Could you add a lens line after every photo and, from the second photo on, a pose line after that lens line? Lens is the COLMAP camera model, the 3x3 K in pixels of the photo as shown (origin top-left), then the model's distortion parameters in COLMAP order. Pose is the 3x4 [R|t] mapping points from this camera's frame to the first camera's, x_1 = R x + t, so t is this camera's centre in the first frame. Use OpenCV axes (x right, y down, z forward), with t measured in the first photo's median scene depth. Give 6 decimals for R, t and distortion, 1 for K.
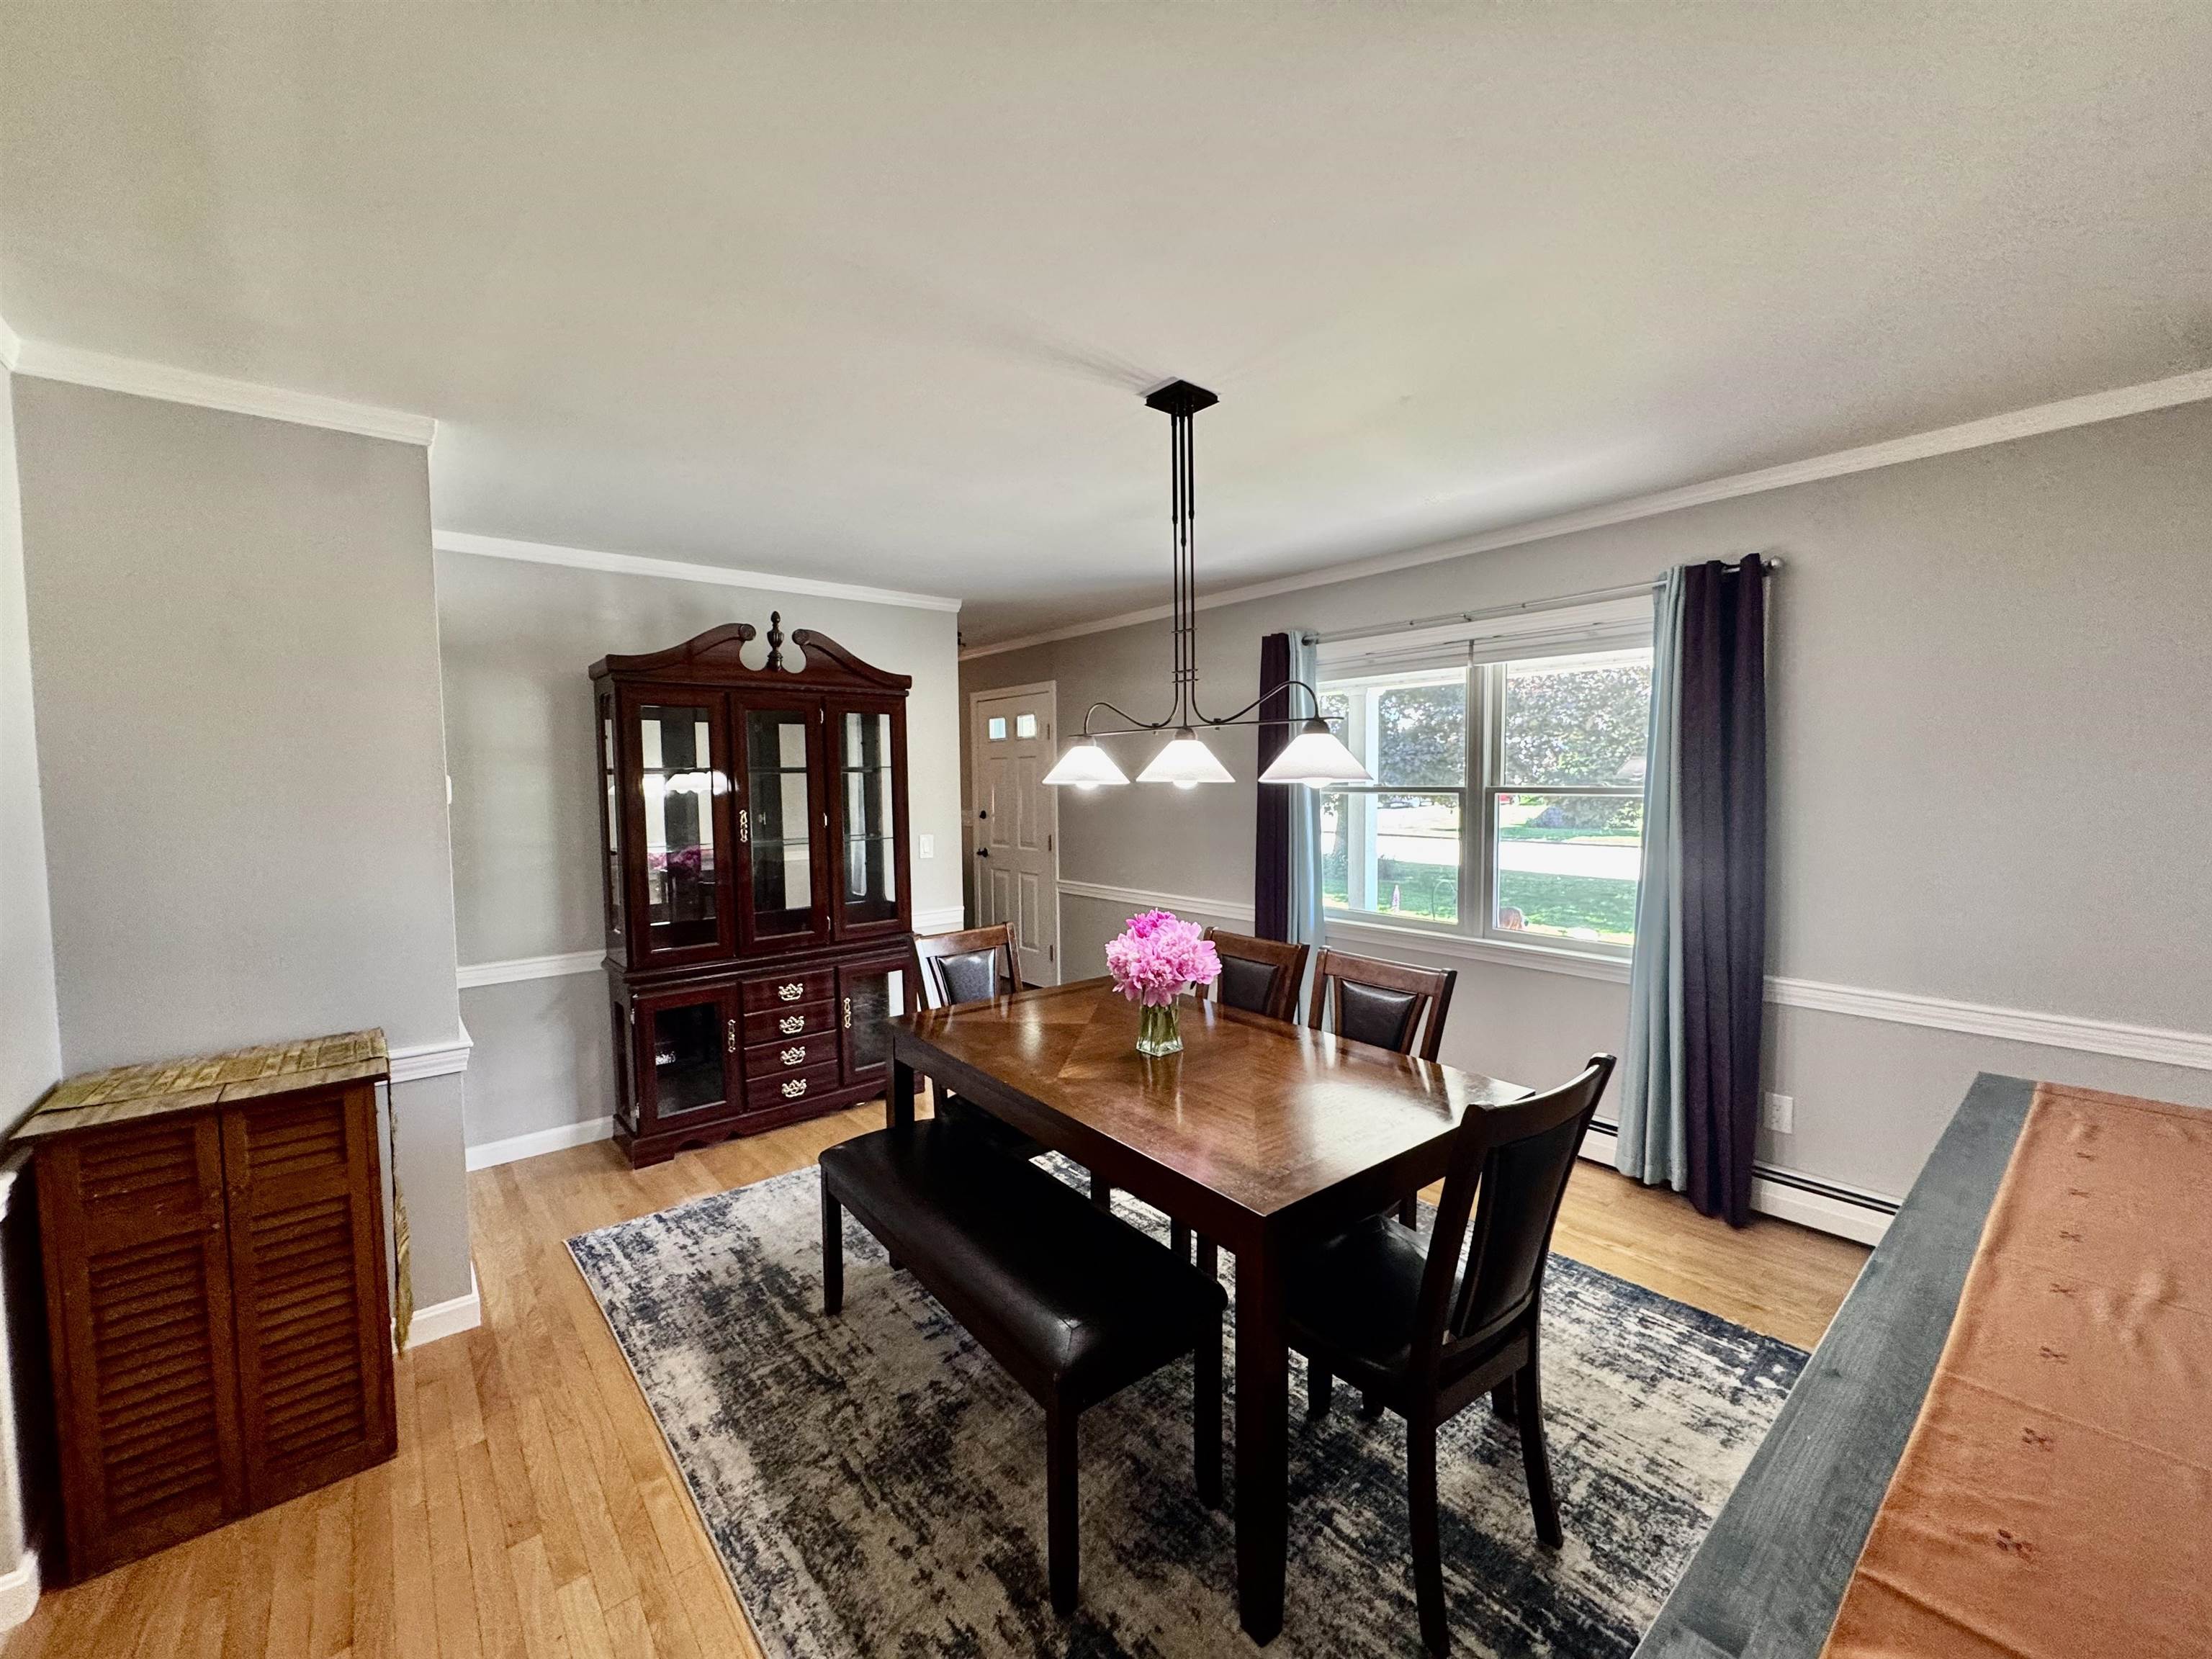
lens RADIAL K [[881.8, 0, 1106.1], [0, 881.8, 814.8], [0, 0, 1]] dist [-0.006642, 0.001420]
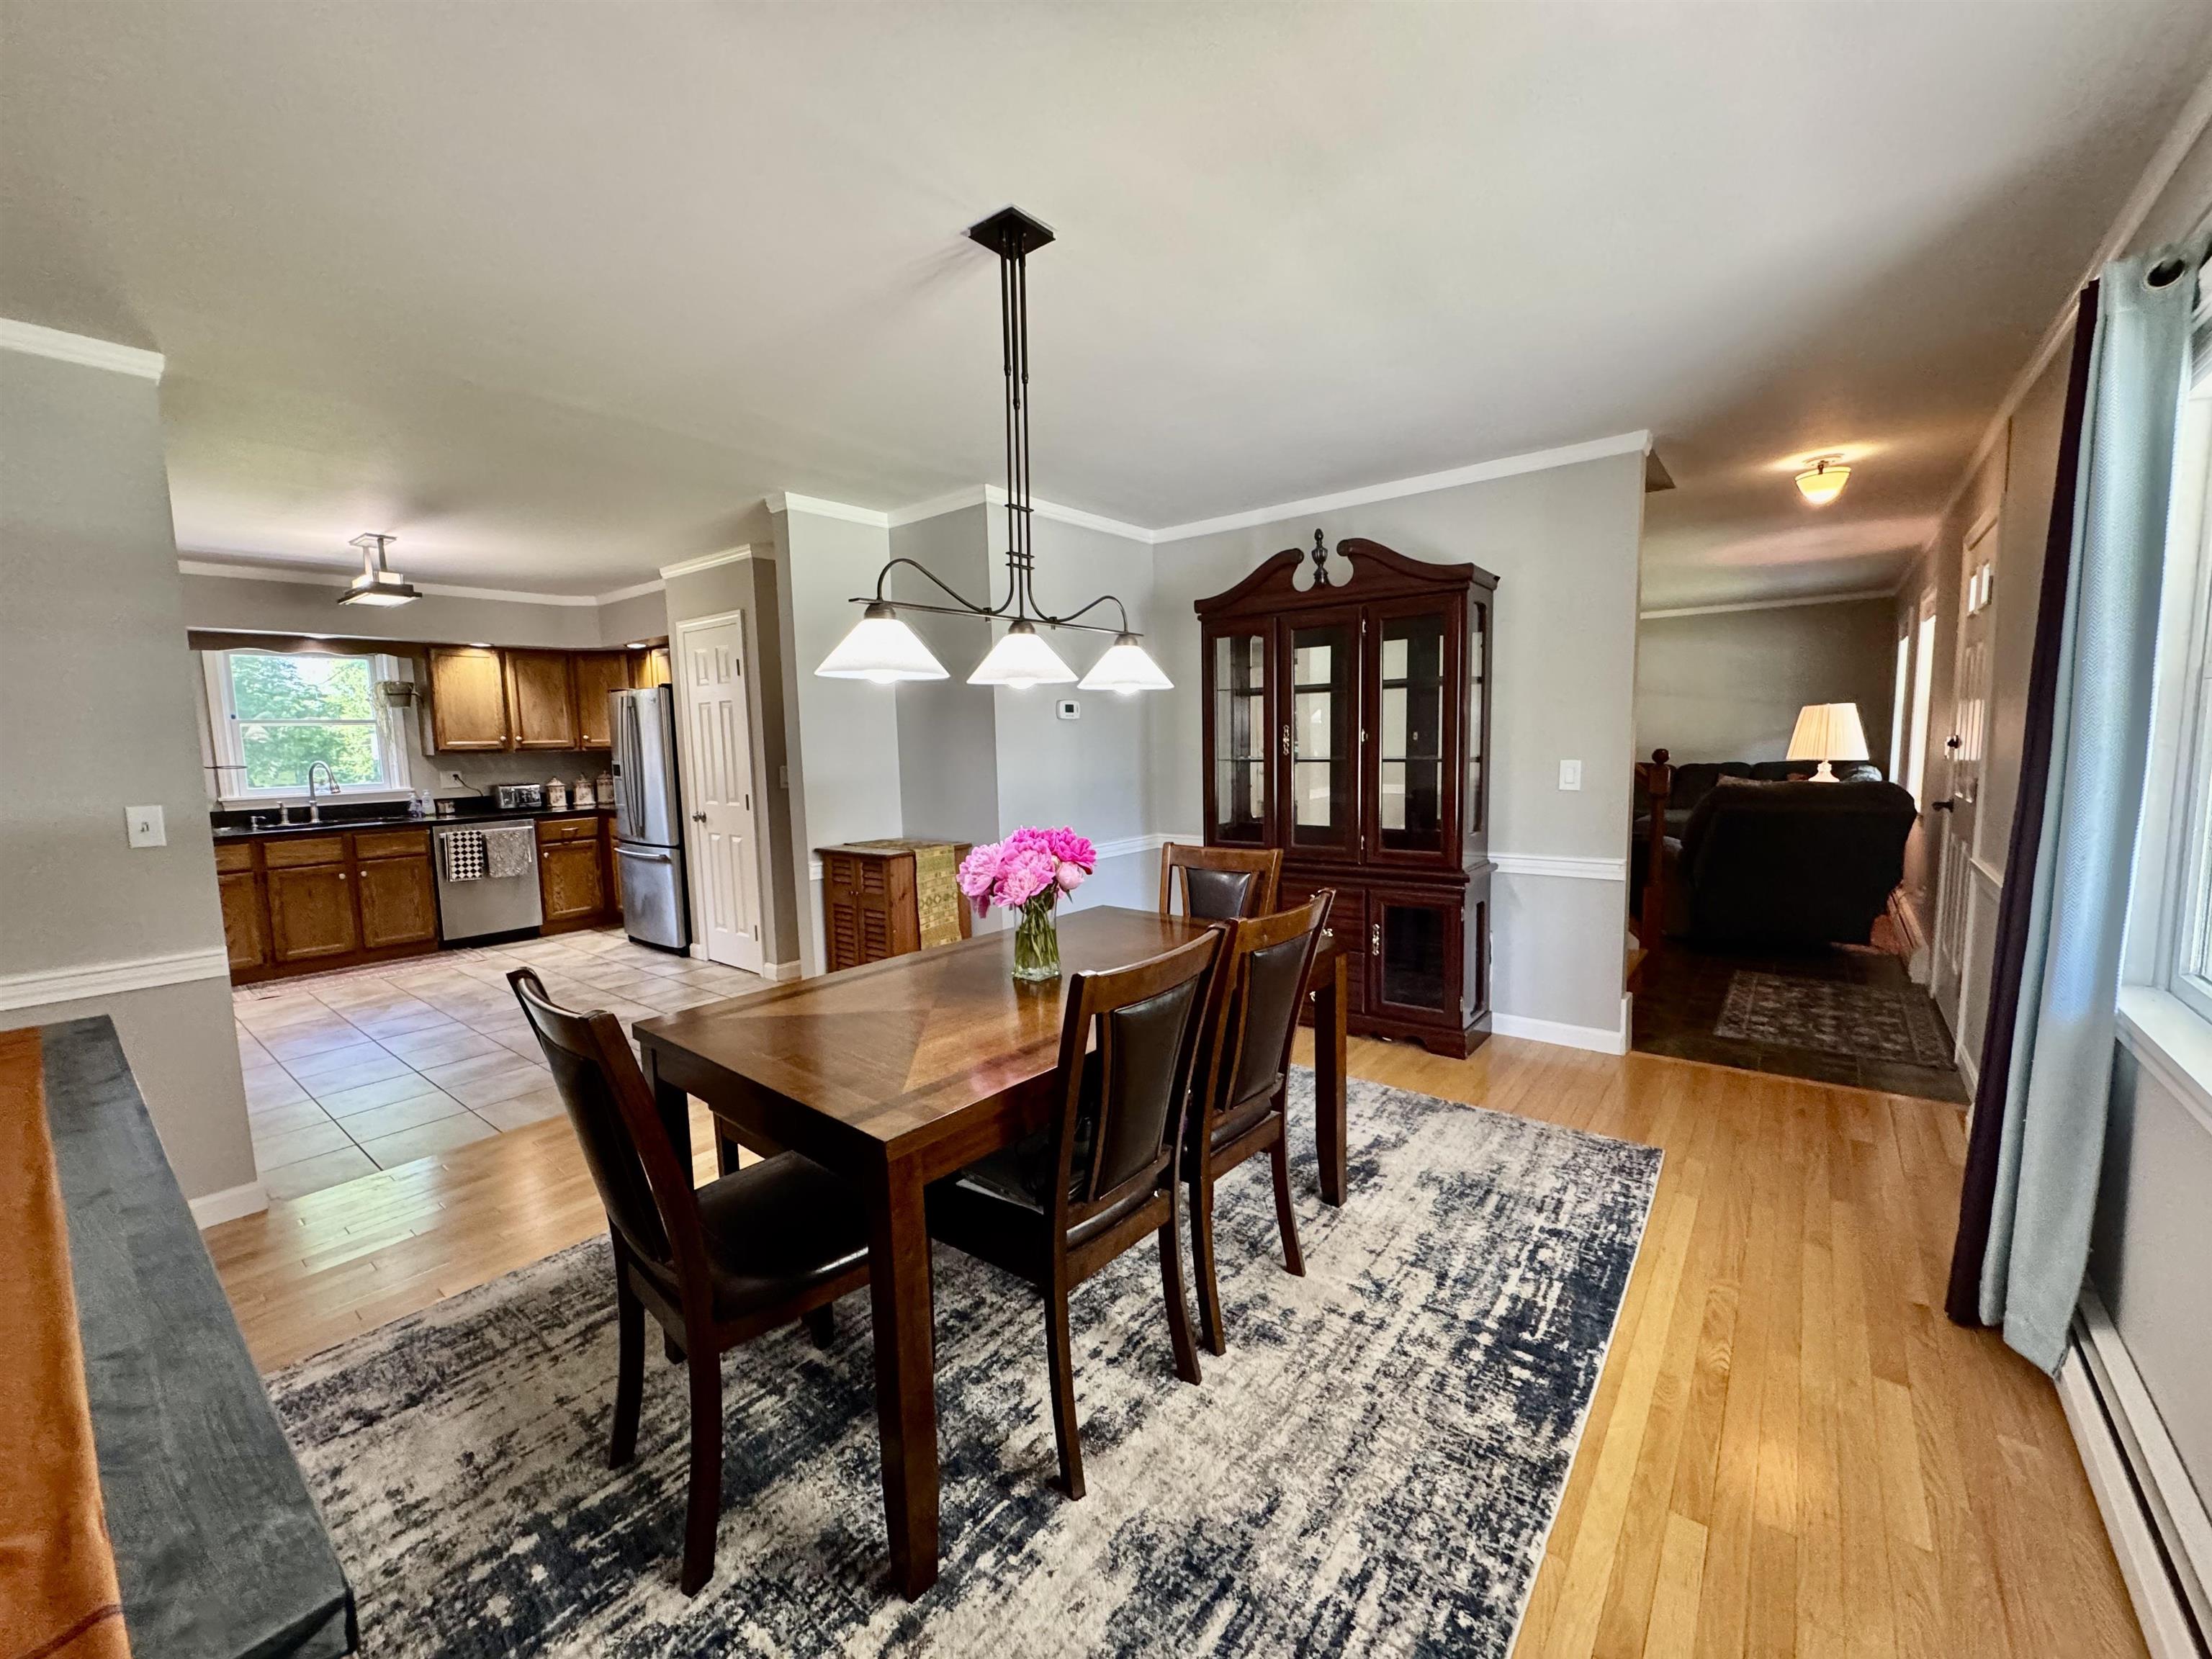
lens RADIAL K [[881.8, 0, 1113.3], [0, 881.8, 830.9], [0, 0, 1]] dist [-0.006642, 0.001420]
pose [[0.207923, 0.115151, -0.971344, 1.017894], [-0.019806, 0.993338, 0.113519, 0.007411], [0.977945, -0.004365, 0.208818, 0.938585]]
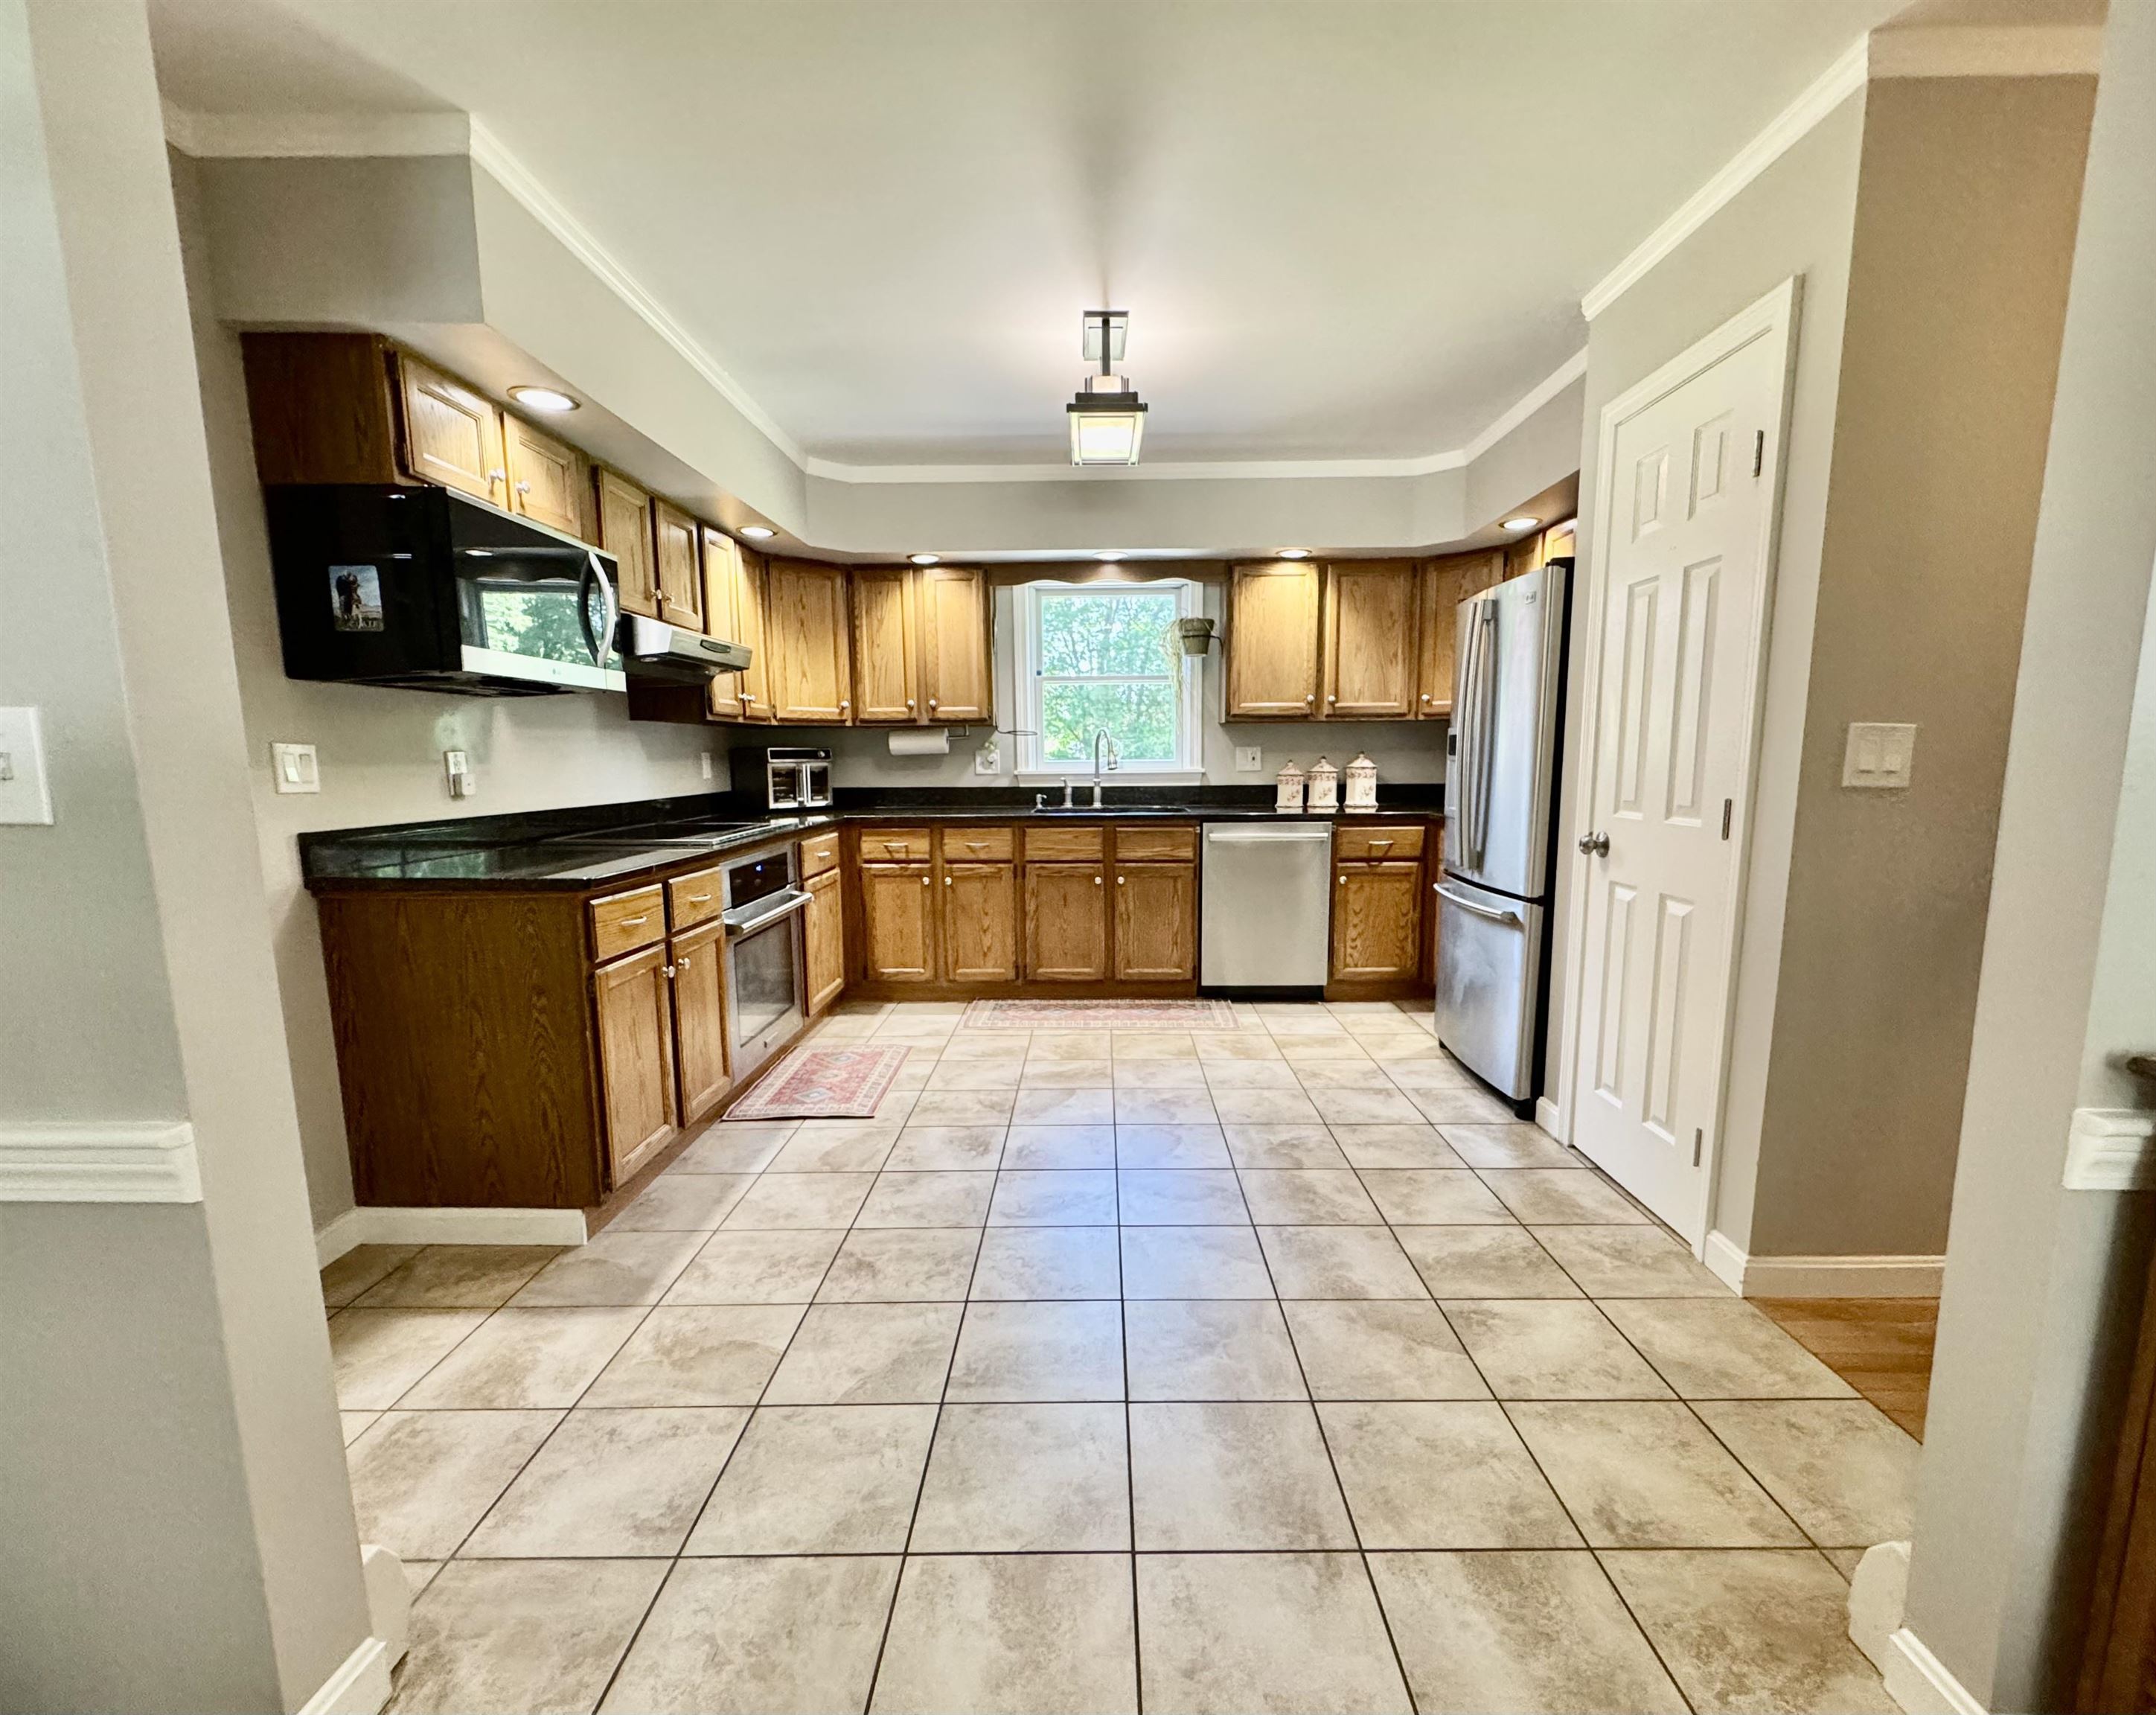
lens RADIAL K [[976.6, 0, 1100.1], [0, 976.6, 900.6], [0, 0, 1]] dist [0.000847, -0.000089]
pose [[-0.641702, 0.131185, -0.755651, -0.282643], [-0.014754, 0.982969, 0.183177, 0.124915], [0.766812, 0.128694, -0.628838, 0.626236]]
